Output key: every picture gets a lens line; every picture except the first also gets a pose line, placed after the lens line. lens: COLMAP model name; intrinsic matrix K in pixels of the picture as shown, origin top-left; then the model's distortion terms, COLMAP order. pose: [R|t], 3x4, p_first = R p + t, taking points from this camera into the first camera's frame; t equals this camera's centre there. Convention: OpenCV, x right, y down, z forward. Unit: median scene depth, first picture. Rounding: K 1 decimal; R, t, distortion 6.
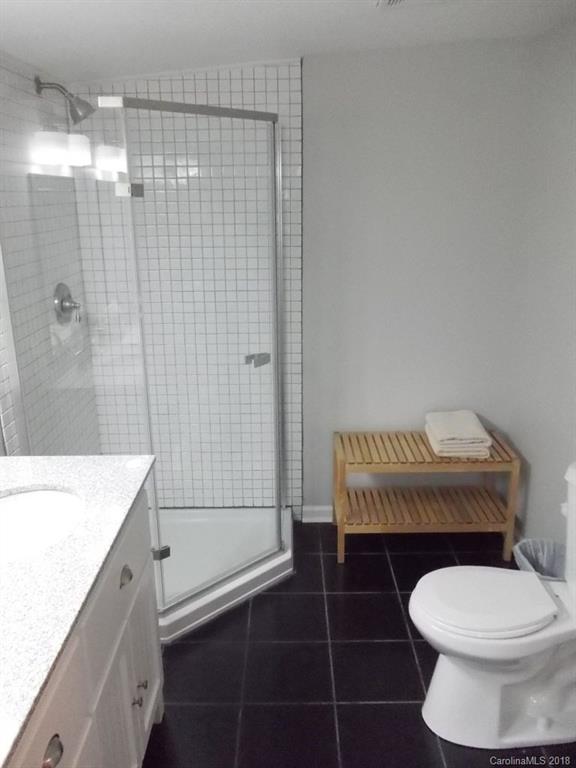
lens RADIAL K [[645.7, 0, 288.0], [0, 645.7, 384.0], [0, 0, 1]] dist [-0.004048, -0.064336]
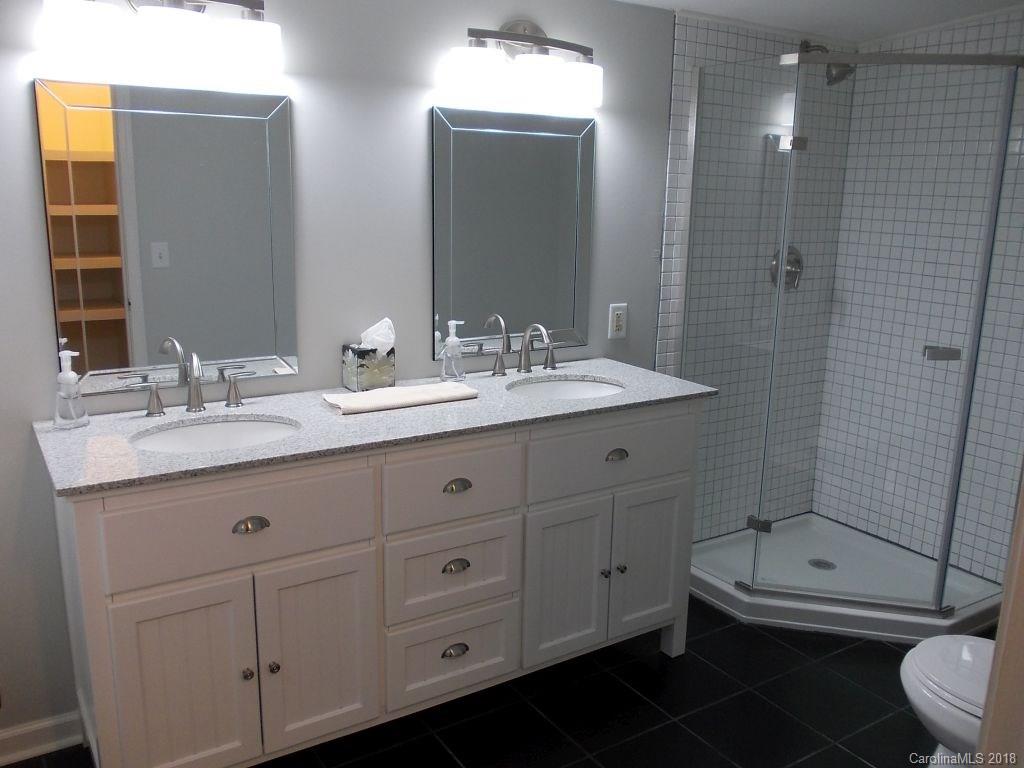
lens RADIAL K [[861.0, 0, 512.0], [0, 861.0, 384.0], [0, 0, 1]] dist [-0.004048, -0.064336]
pose [[0.536829, 0.203213, -0.818852, 0.553188], [-0.267279, 0.961532, 0.063396, 0.076205], [0.800235, 0.184829, 0.570493, -0.041933]]
